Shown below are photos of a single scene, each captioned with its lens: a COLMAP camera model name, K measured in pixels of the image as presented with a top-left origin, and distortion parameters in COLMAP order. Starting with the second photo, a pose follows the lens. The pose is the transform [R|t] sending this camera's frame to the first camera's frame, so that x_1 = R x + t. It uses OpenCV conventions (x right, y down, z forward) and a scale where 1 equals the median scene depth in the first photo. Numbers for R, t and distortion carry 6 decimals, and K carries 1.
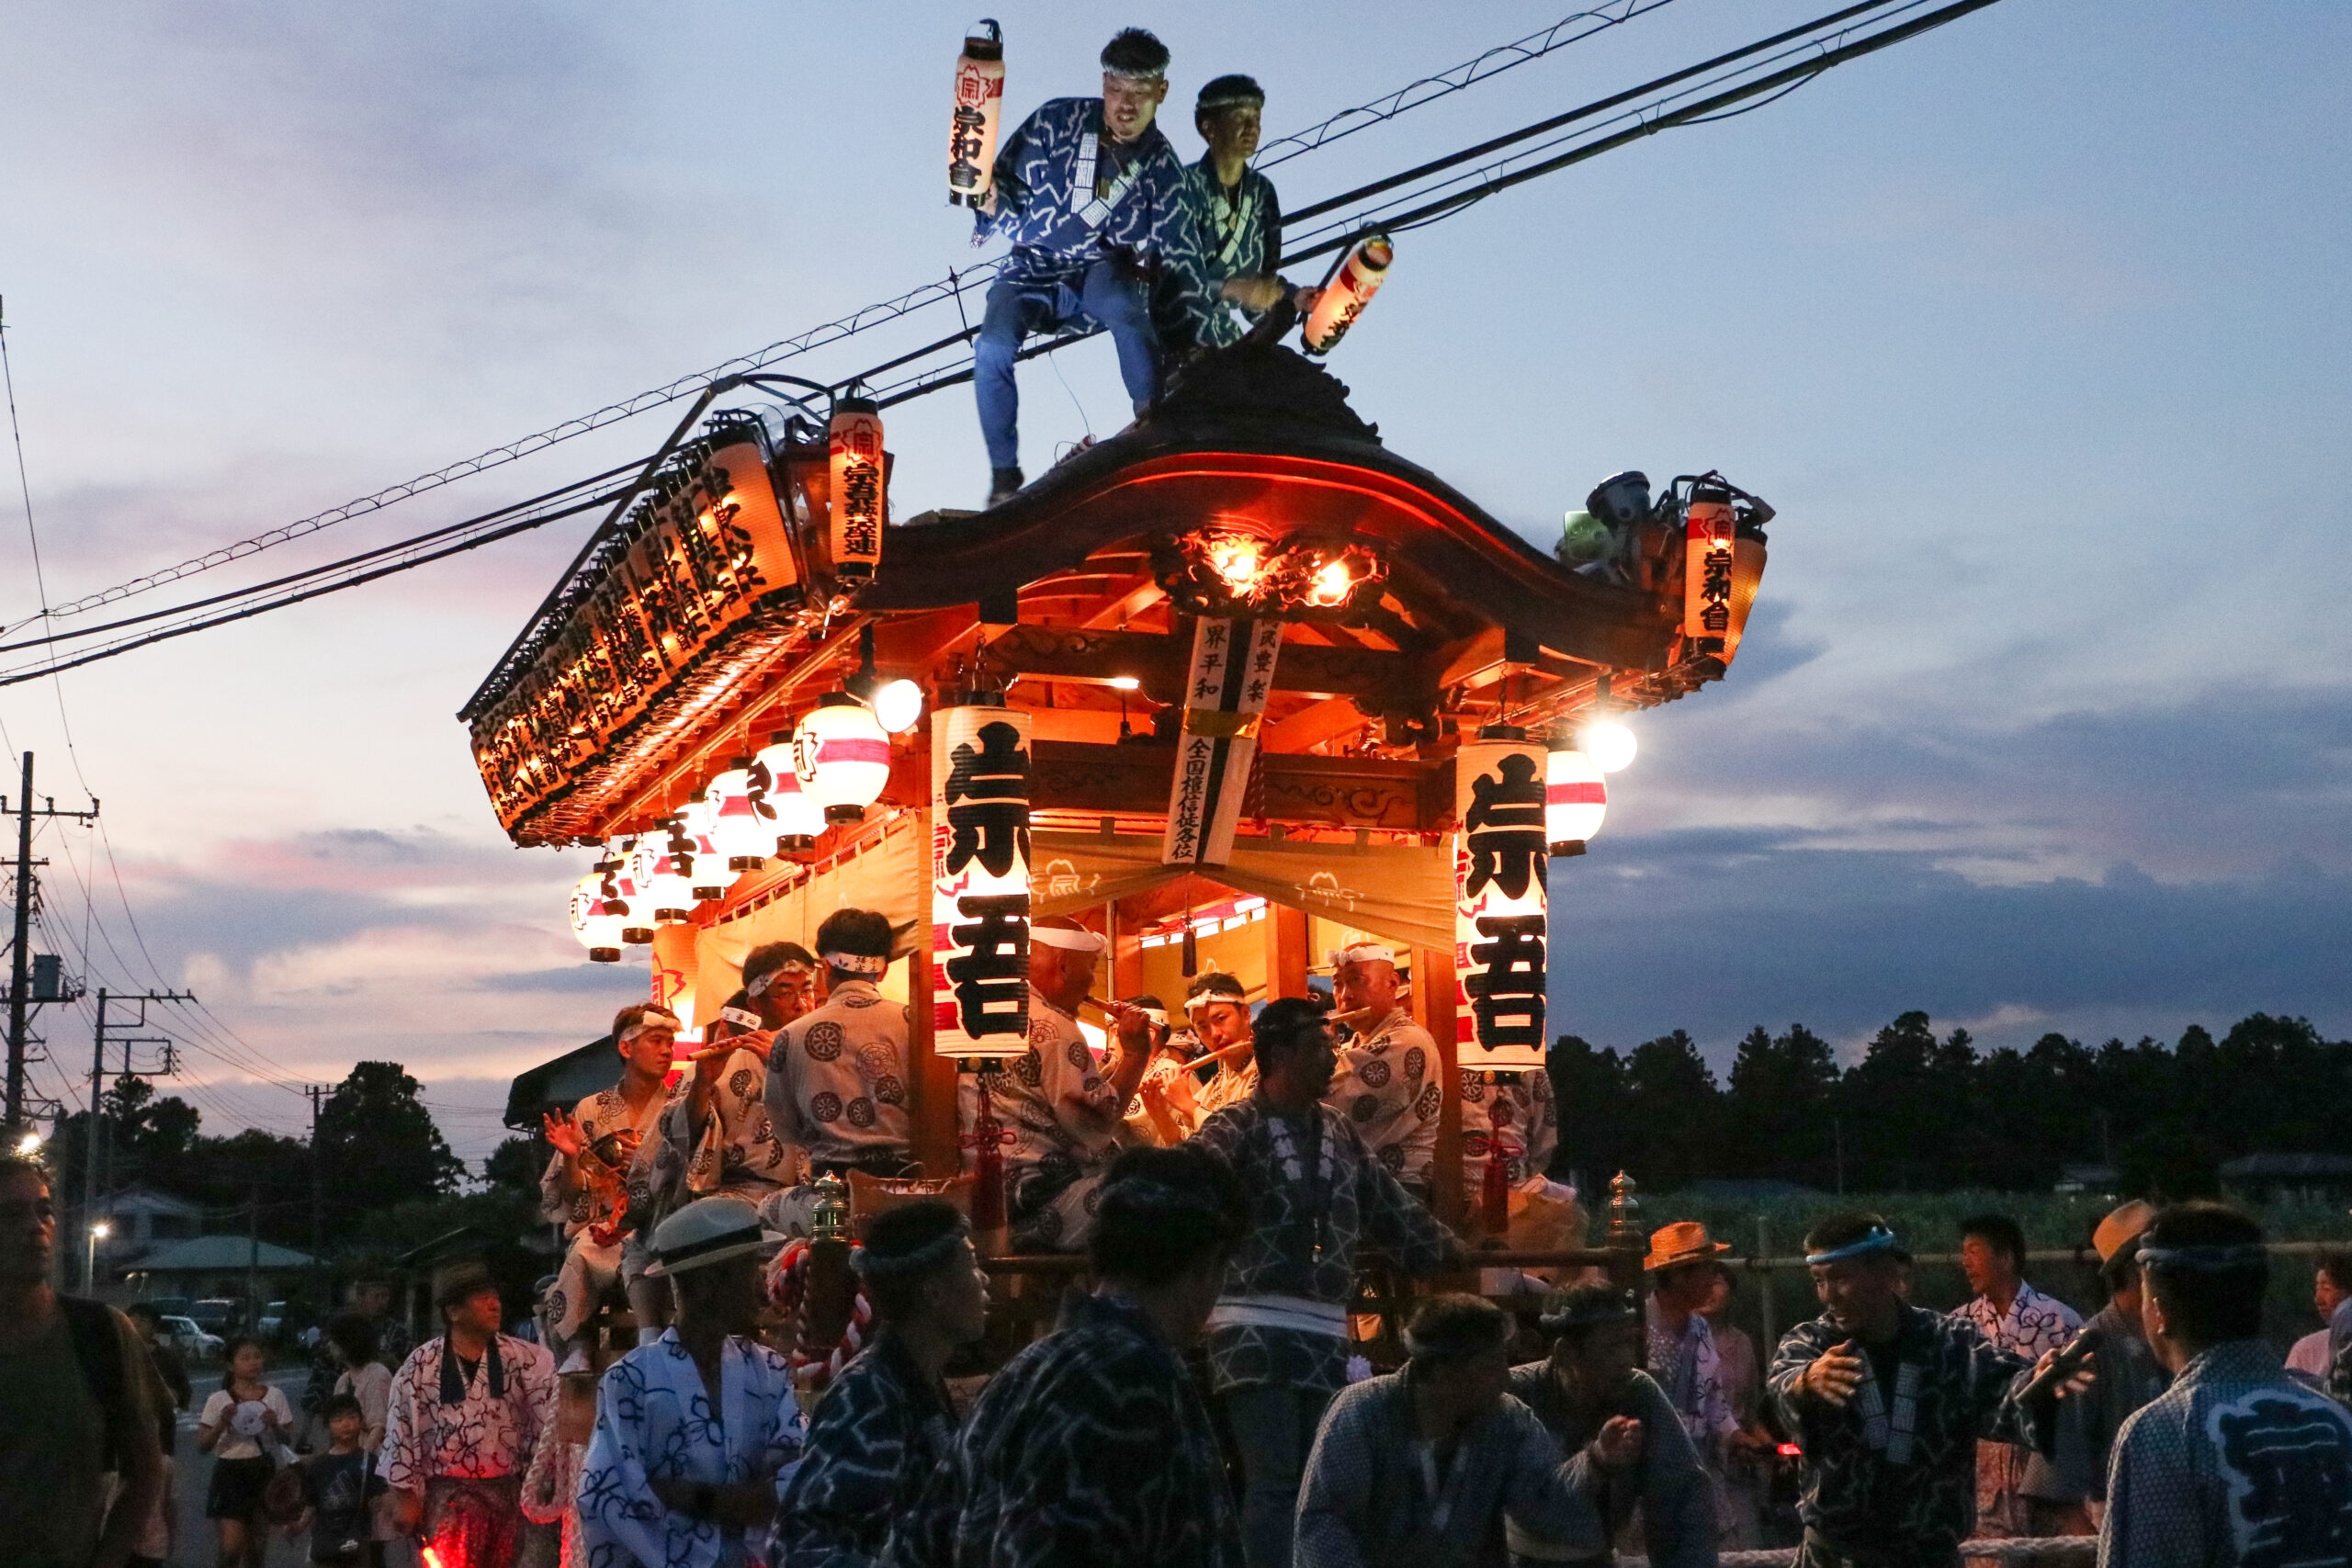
lens RADIAL K [[3041.8, 0, 1176.0], [0, 3041.8, 784.0], [0, 0, 1]] dist [-0.003645, 0.009236]
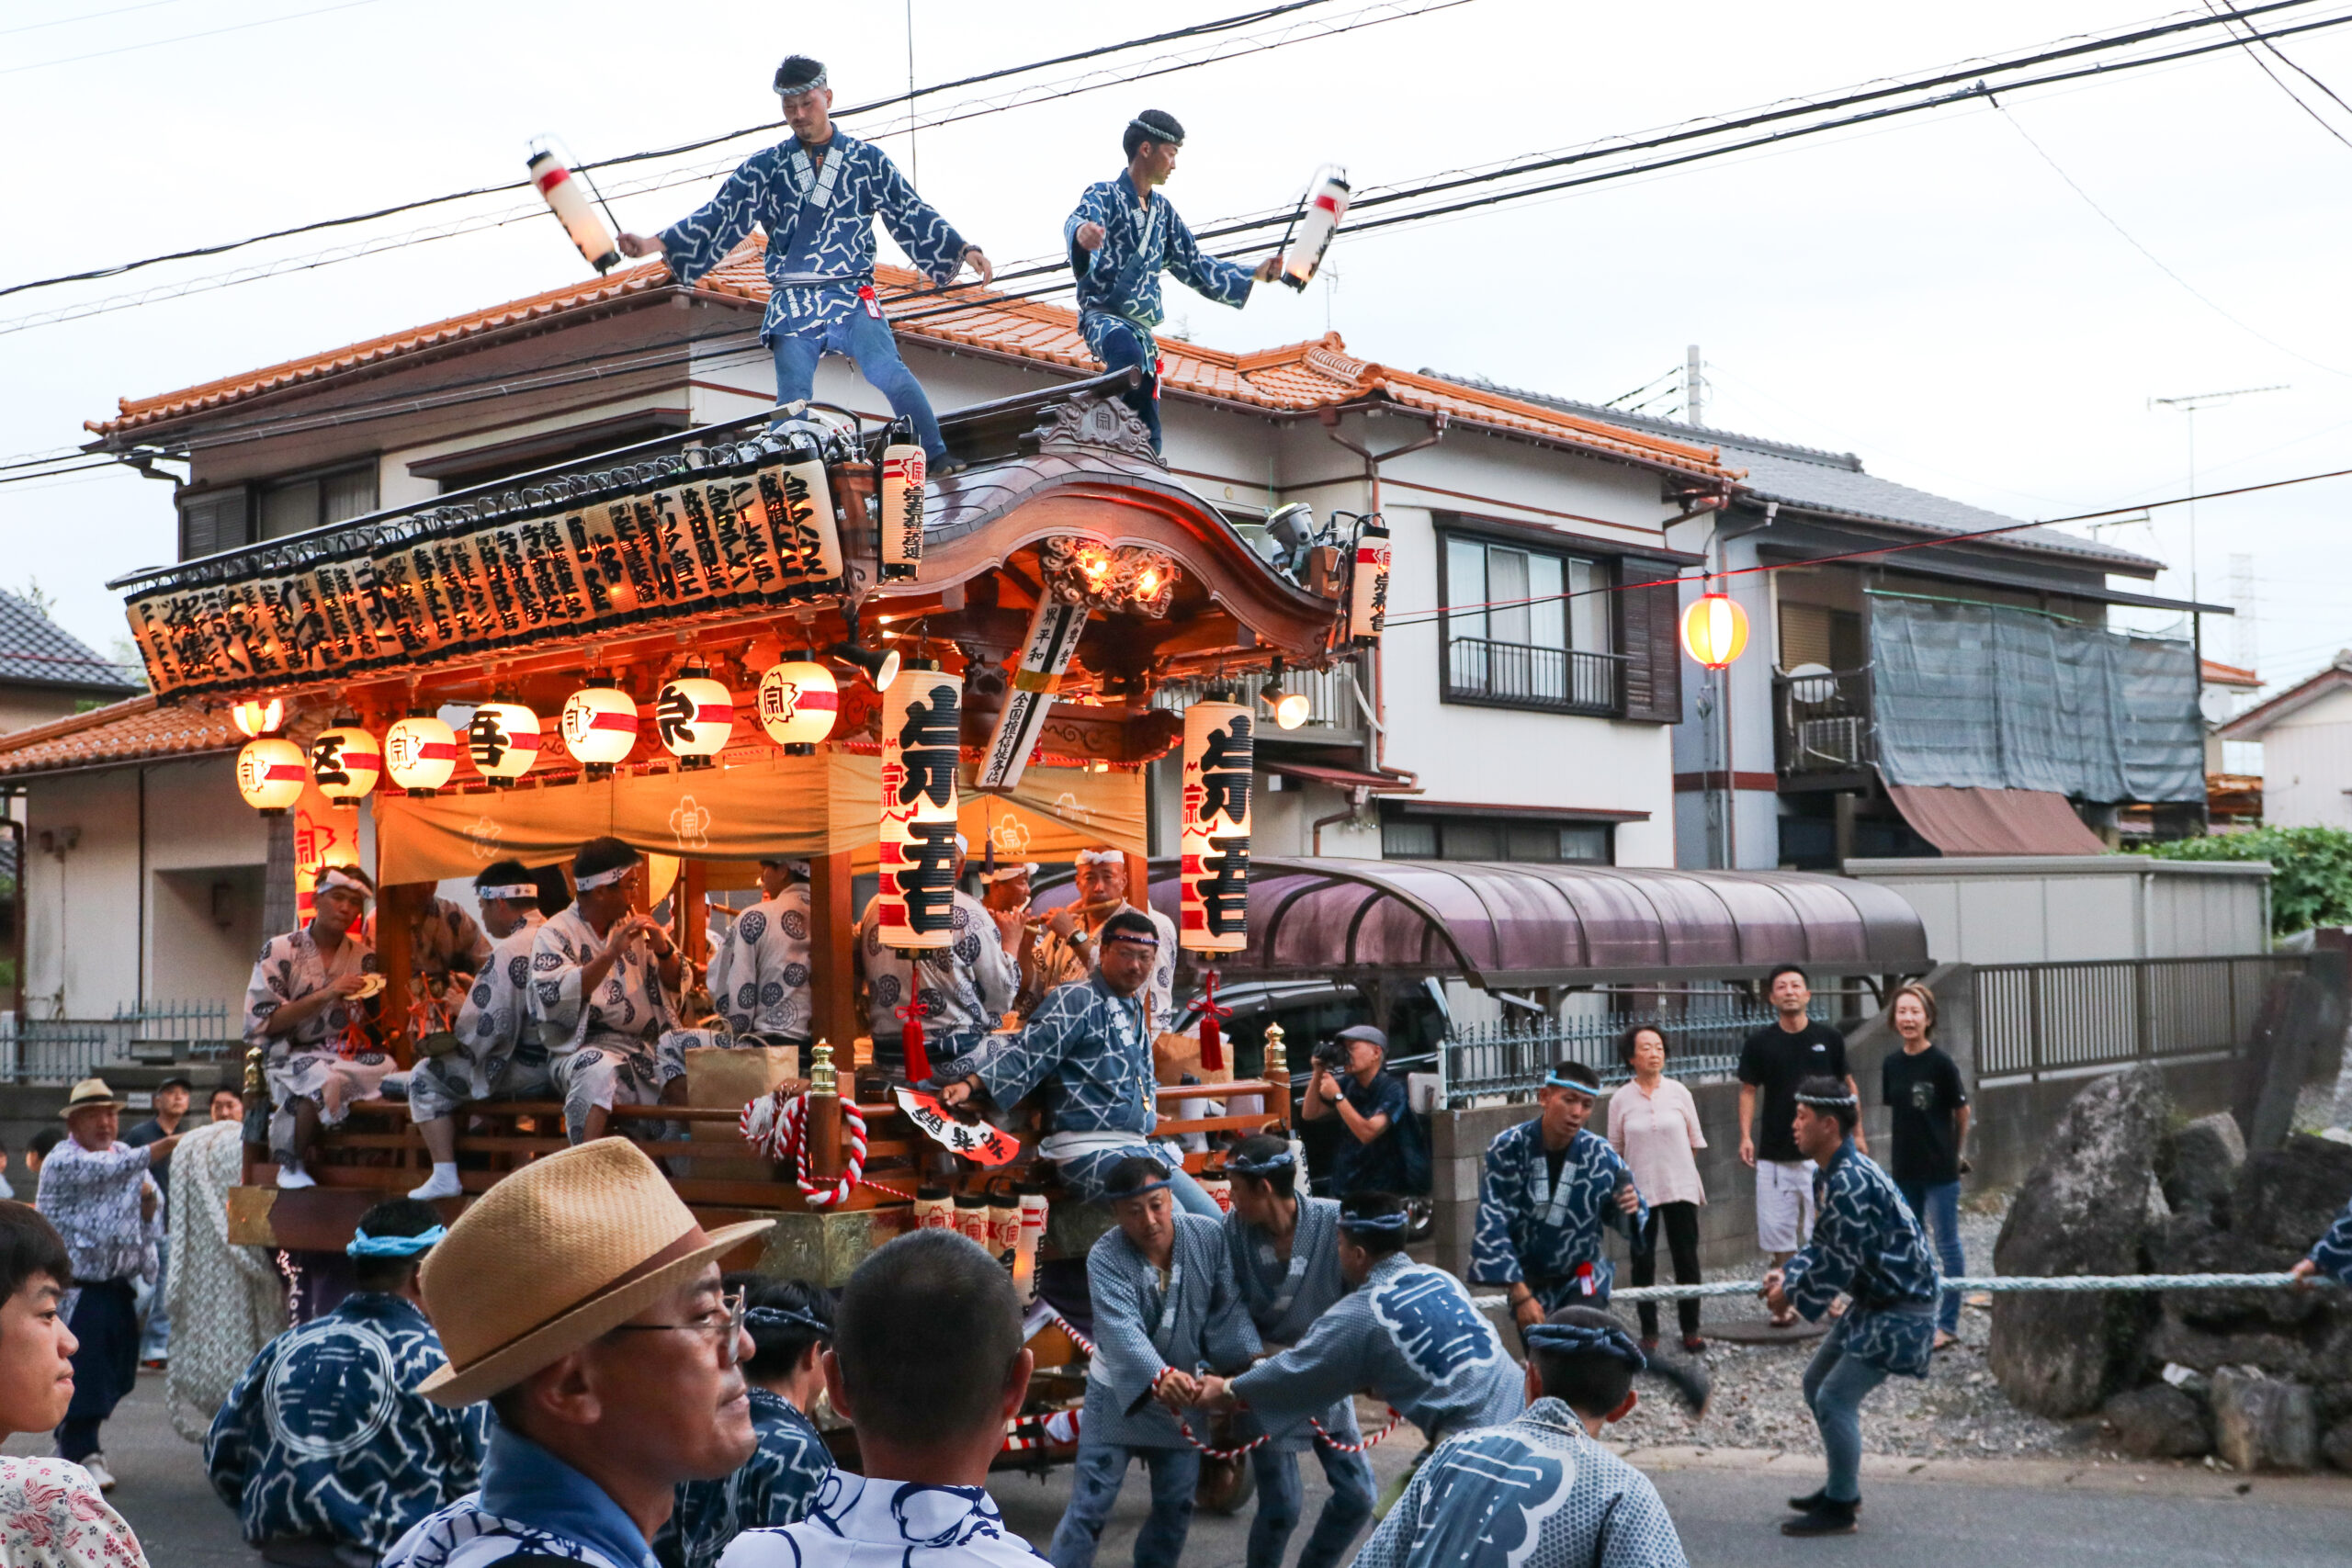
lens RADIAL K [[2795.9, 0, 1175.8], [0, 2795.9, 609.6], [0, 0, 1]] dist [-0.058739, -0.012018]
pose [[0.885084, 0.057262, 0.461895, -0.481823], [-0.067433, 0.997709, 0.005527, -0.060719], [-0.460520, -0.036039, 0.886917, -0.074684]]
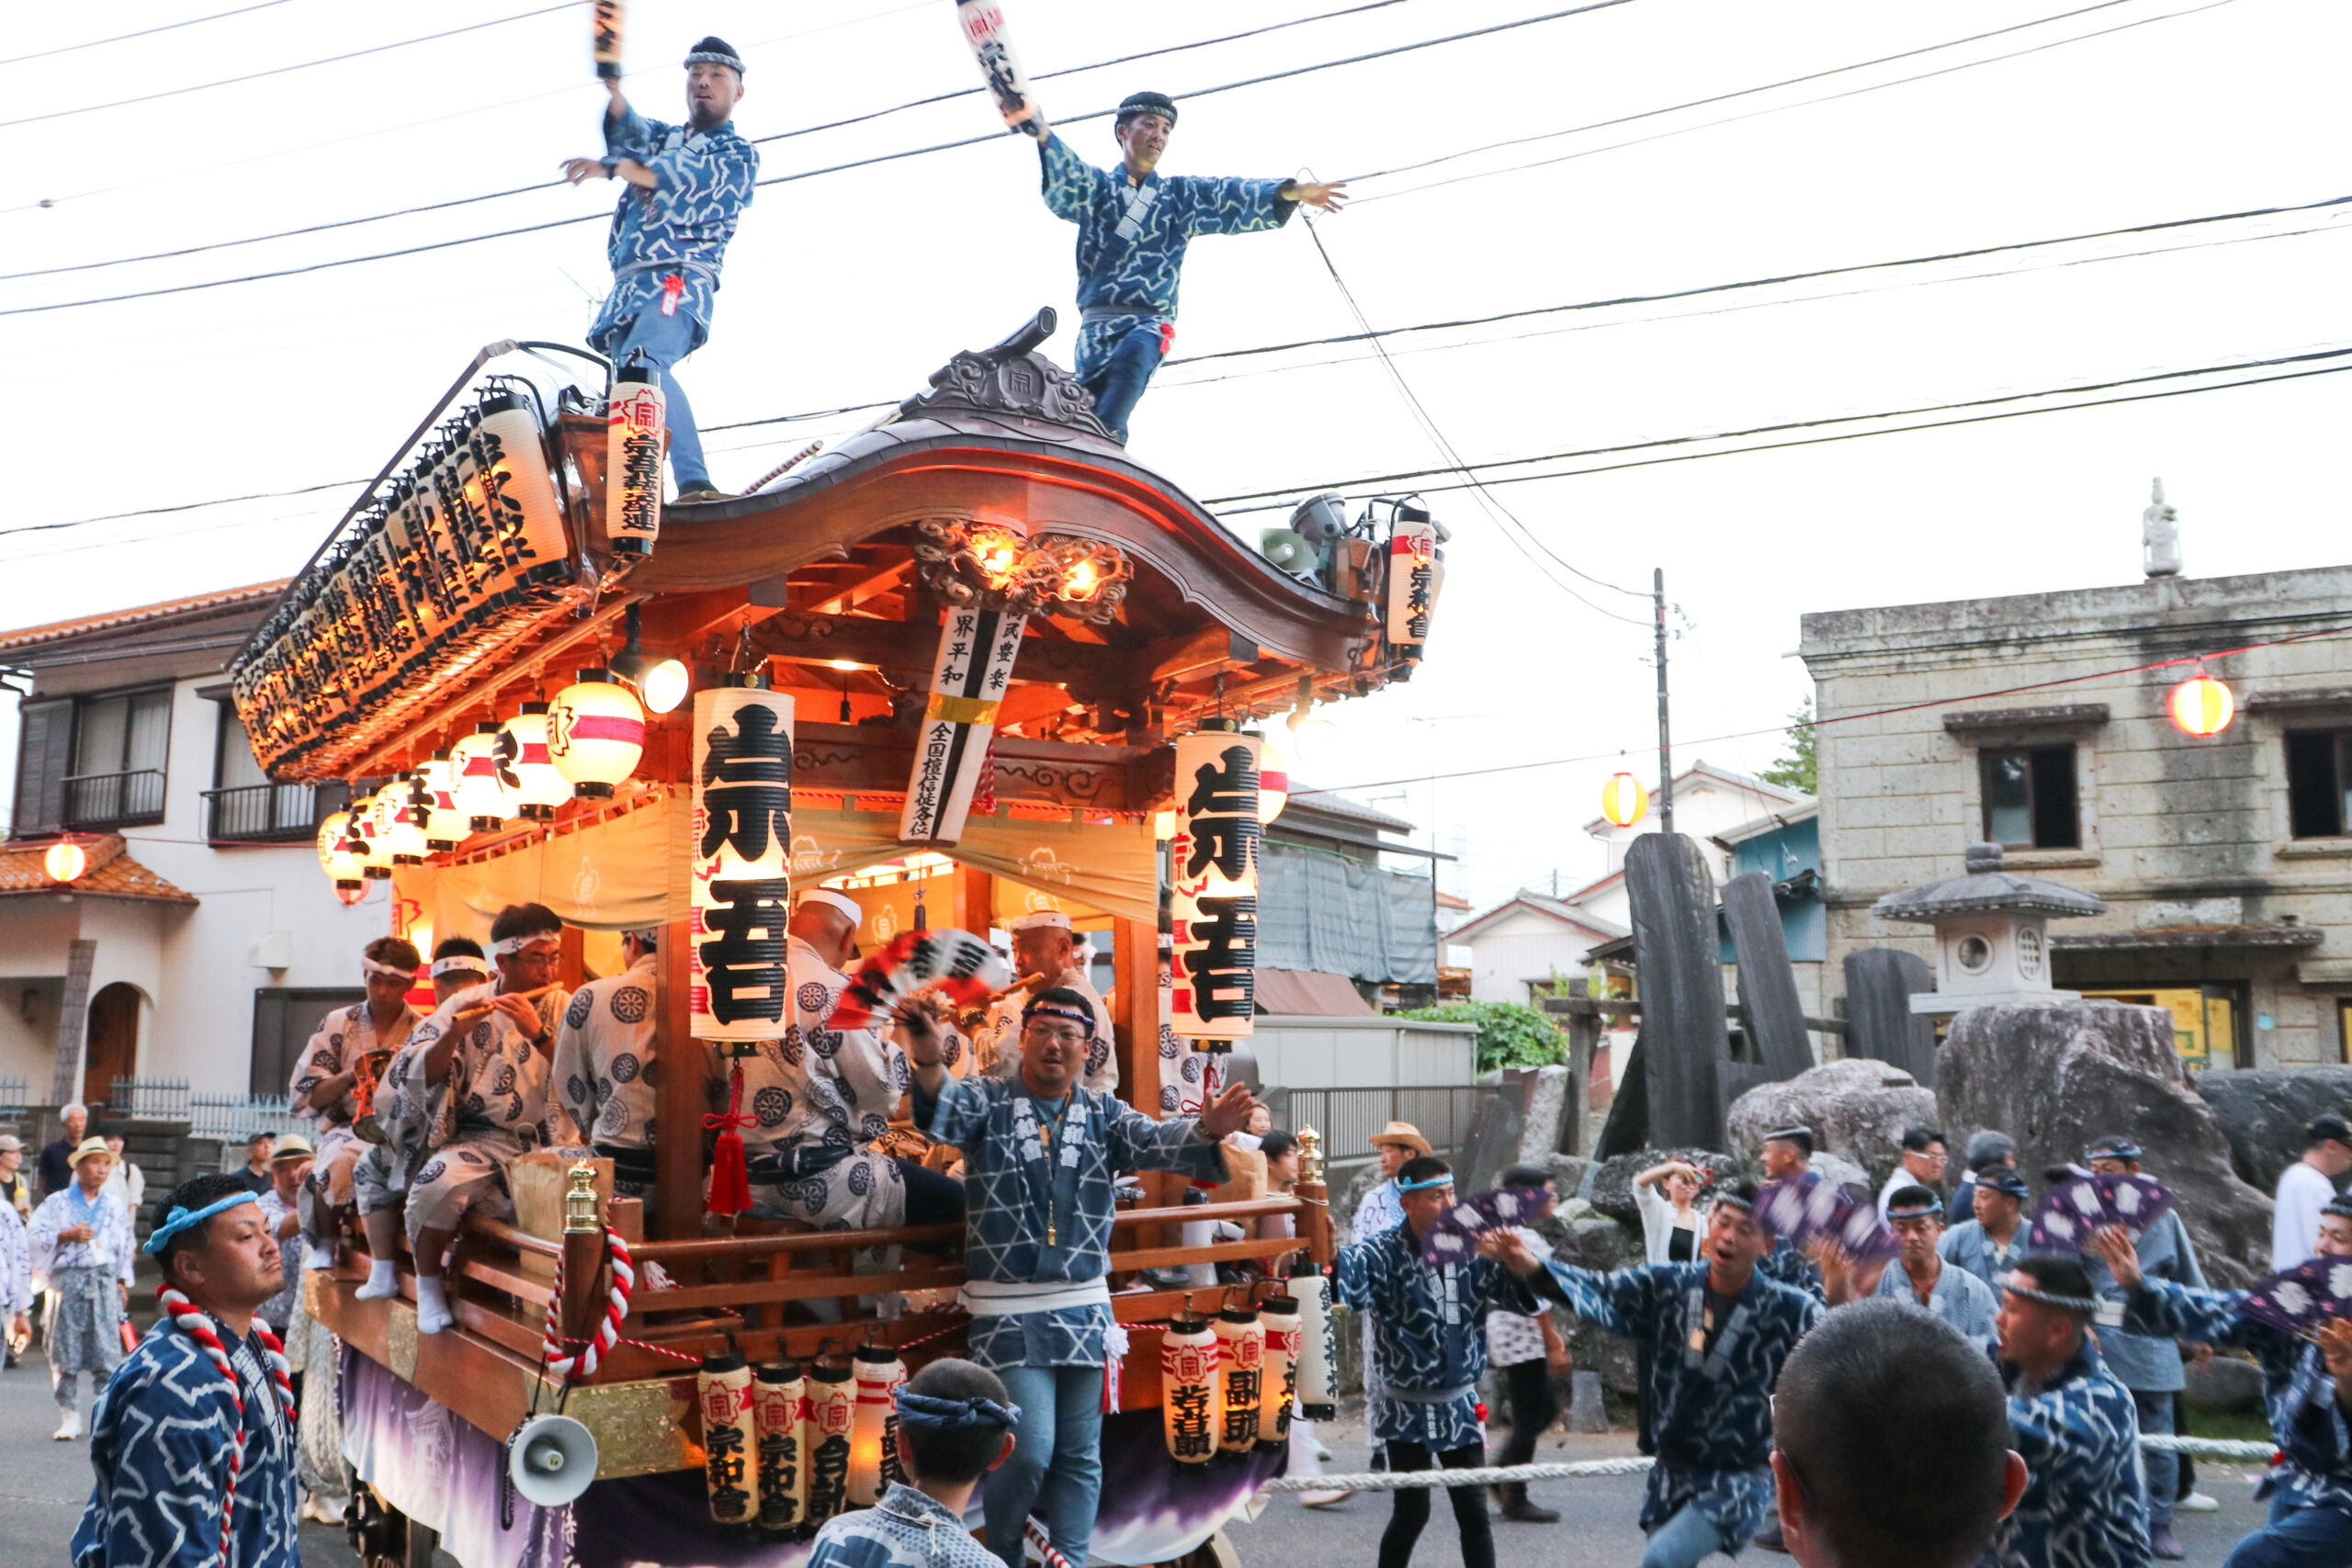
lens RADIAL K [[1971.5, 0, 1168.7], [0, 1971.5, 682.9], [0, 0, 1]] dist [-0.167049, 0.043965]
pose [[0.975648, 0.032057, 0.216987, -0.063336], [-0.028805, 0.999421, -0.018133, -0.018595], [-0.217443, 0.011441, 0.976006, 0.323227]]
